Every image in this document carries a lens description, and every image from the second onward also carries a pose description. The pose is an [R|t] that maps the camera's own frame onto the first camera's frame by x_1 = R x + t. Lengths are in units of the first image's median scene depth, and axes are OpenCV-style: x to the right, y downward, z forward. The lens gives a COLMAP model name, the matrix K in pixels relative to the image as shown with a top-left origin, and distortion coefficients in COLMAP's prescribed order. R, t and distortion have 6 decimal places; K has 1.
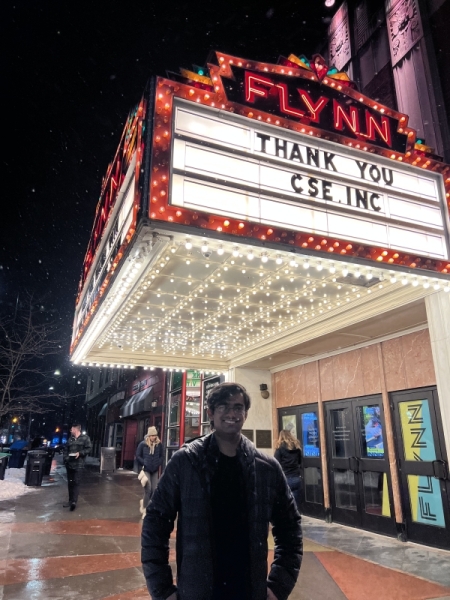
lens RADIAL K [[451.8, 0, 225.0], [0, 451.8, 300.0], [0, 0, 1]] dist [-0.001093, -0.010330]
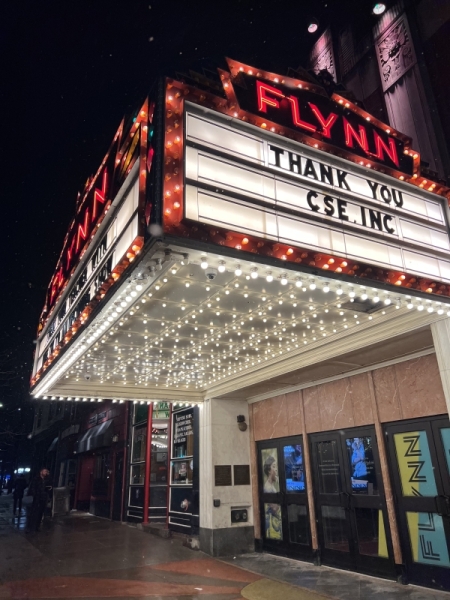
lens RADIAL K [[451.8, 0, 225.0], [0, 451.8, 300.0], [0, 0, 1]] dist [-0.001093, -0.010330]
pose [[0.993615, 0.007400, 0.112580, -0.091641], [-0.000915, 0.998342, -0.057553, -0.001456], [-0.112819, 0.057082, 0.991975, 0.085134]]
